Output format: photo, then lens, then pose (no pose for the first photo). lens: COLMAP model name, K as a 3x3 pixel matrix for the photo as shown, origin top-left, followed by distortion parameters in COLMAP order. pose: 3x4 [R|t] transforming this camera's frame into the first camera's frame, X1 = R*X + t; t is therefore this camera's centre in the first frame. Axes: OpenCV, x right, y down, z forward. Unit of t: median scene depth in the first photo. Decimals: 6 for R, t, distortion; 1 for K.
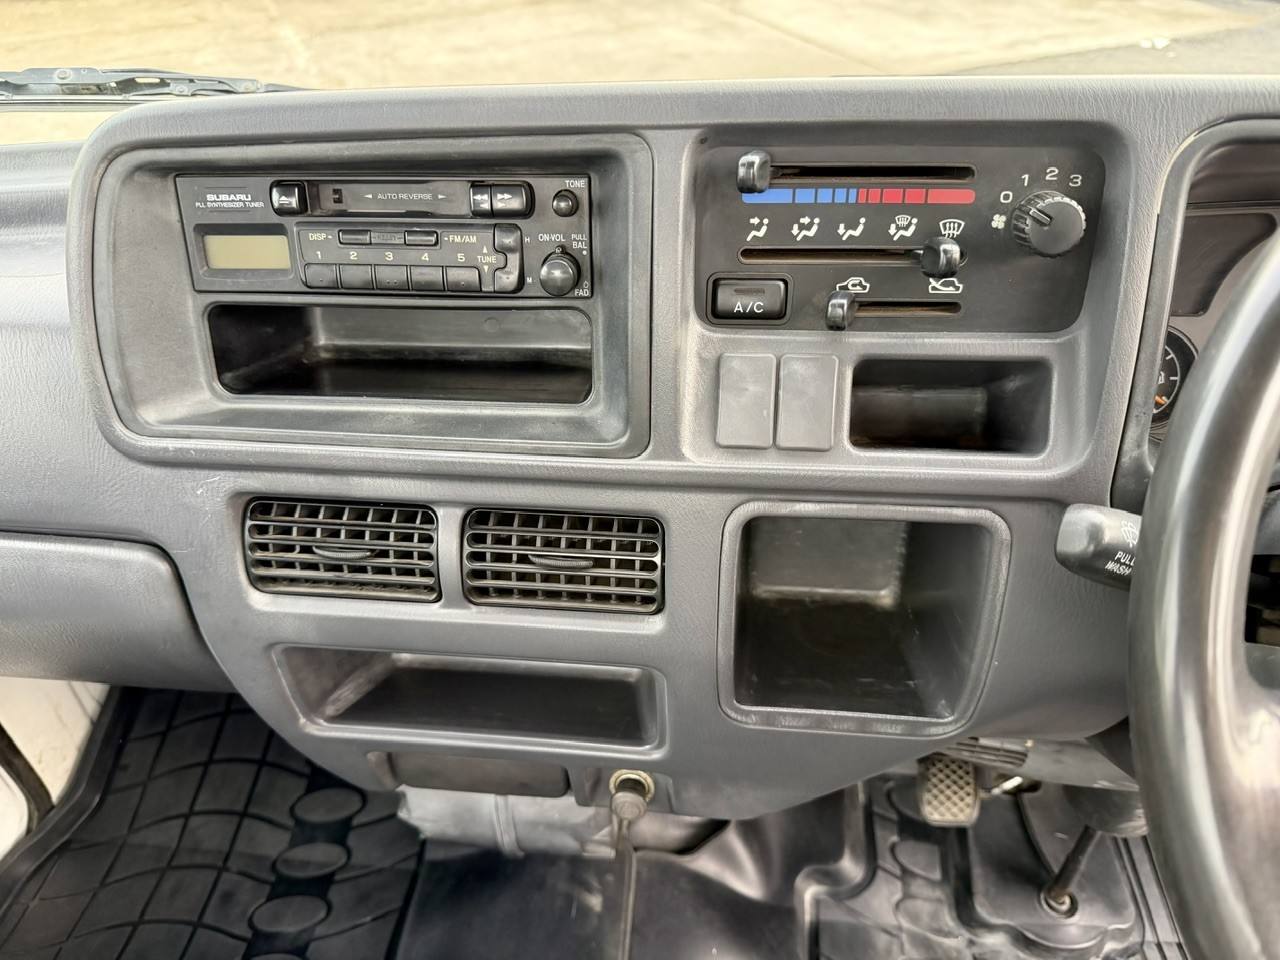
lens RADIAL K [[919.4, 0, 629.8], [0, 919.4, 486.7], [0, 0, 1]] dist [0.026912, -0.036023]
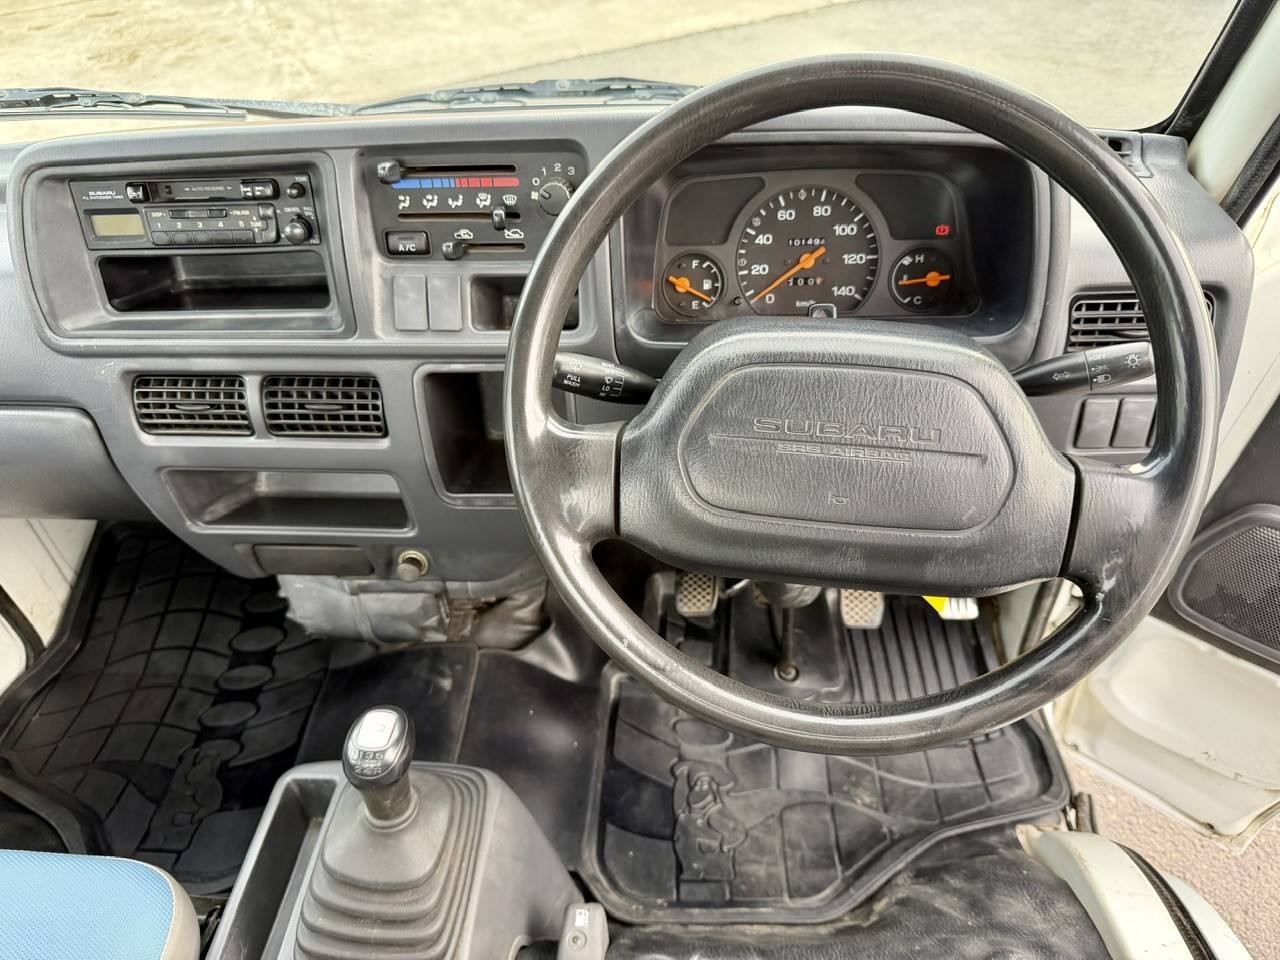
lens RADIAL K [[919.4, 0, 635.1], [0, 919.4, 483.1], [0, 0, 1]] dist [0.026912, -0.036023]
pose [[0.999136, -0.039529, 0.012854, 0.431184], [0.038518, 0.996720, 0.071177, 0.115507], [-0.015626, -0.070620, 0.997381, -0.639719]]
